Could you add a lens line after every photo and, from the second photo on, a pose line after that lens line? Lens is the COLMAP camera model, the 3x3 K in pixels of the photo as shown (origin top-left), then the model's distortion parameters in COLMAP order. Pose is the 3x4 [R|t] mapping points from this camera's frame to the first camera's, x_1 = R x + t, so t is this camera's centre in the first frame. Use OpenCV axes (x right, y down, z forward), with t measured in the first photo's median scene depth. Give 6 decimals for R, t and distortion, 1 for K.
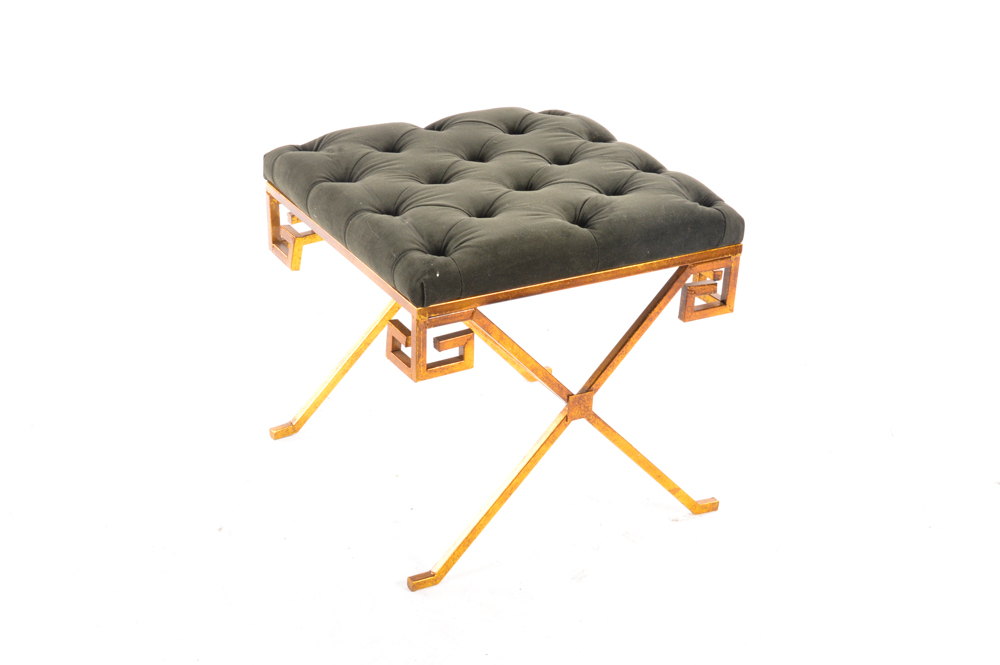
lens RADIAL K [[1731.2, 0, 498.7], [0, 1731.2, 335.9], [0, 0, 1]] dist [0.009361, 0.000000]
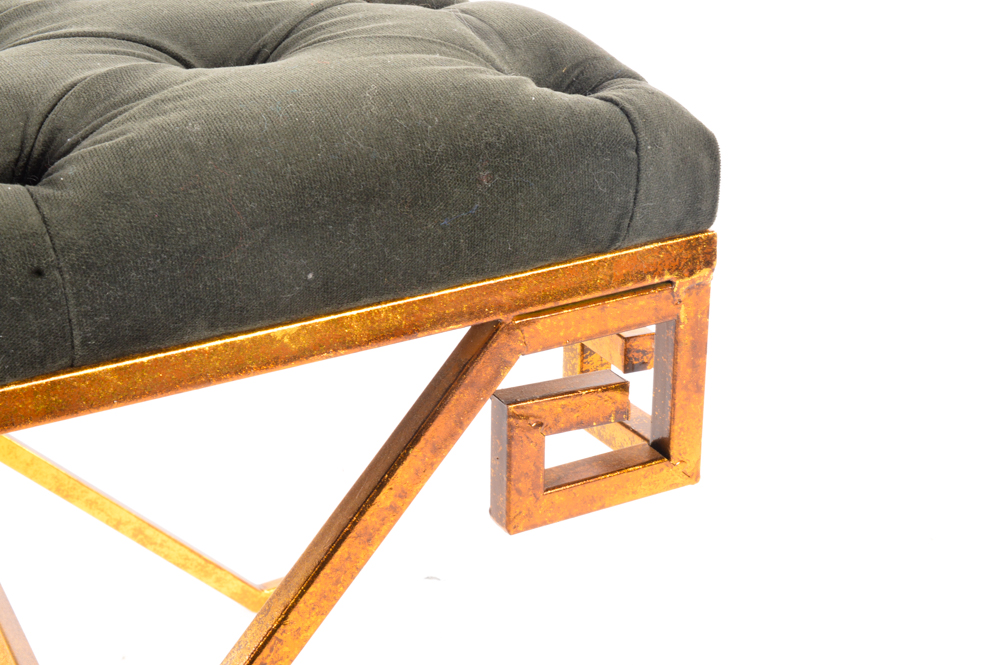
lens RADIAL K [[1731.2, 0, 500.6], [0, 1731.2, 327.5], [0, 0, 1]] dist [0.009361, 0.000000]
pose [[0.998514, -0.038813, -0.038263, 0.118288], [0.037741, 0.998885, -0.028363, -0.032461], [0.039321, 0.026876, 0.998865, 0.739614]]
